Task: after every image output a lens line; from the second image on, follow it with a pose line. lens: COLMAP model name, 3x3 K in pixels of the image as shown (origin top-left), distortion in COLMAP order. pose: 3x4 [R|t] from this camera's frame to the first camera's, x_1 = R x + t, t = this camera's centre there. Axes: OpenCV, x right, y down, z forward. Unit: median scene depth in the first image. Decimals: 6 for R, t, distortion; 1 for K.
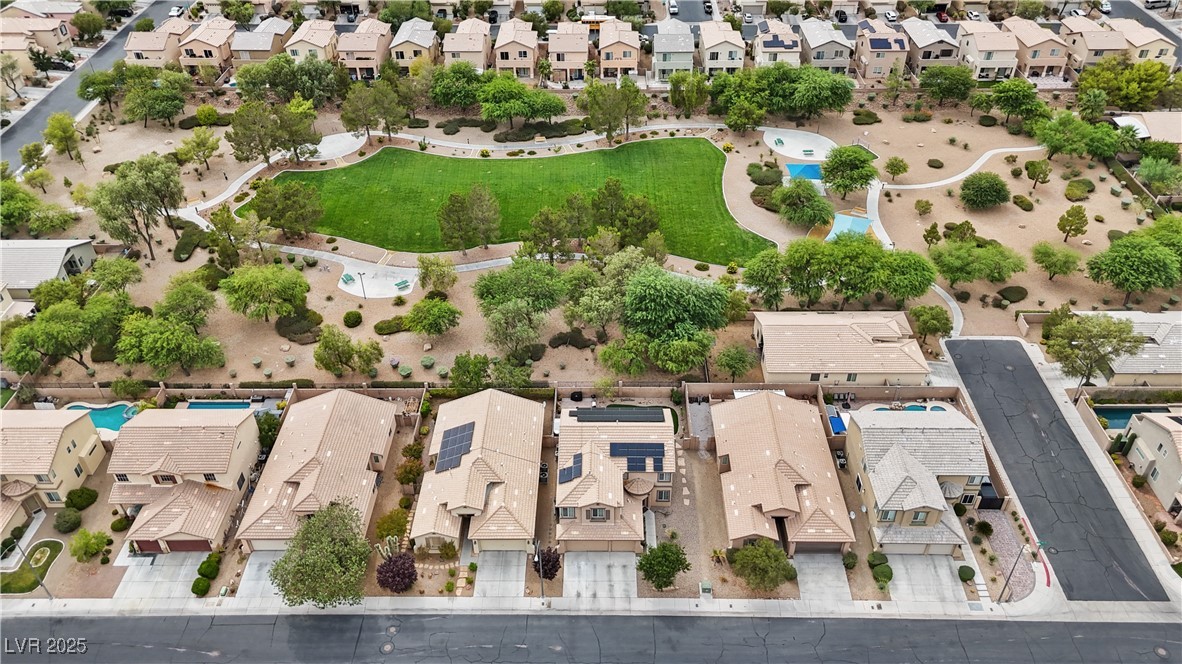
lens RADIAL K [[875.7, 0, 591.0], [0, 875.7, 332.0], [0, 0, 1]] dist [0.082645, -0.091200]
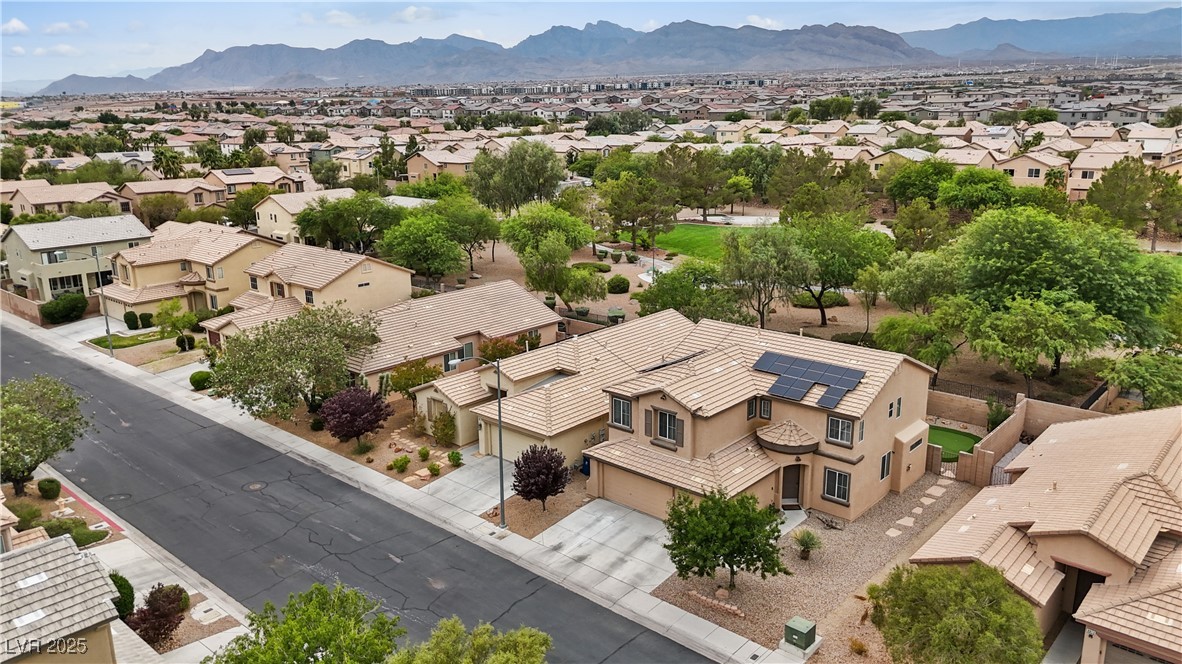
lens RADIAL K [[875.7, 0, 591.0], [0, 875.7, 332.0], [0, 0, 1]] dist [0.082645, -0.091200]
pose [[0.756986, 0.167484, -0.631603, 0.282557], [-0.399665, 0.883381, -0.244756, 0.298842], [0.516953, 0.437706, 0.735644, 0.588666]]
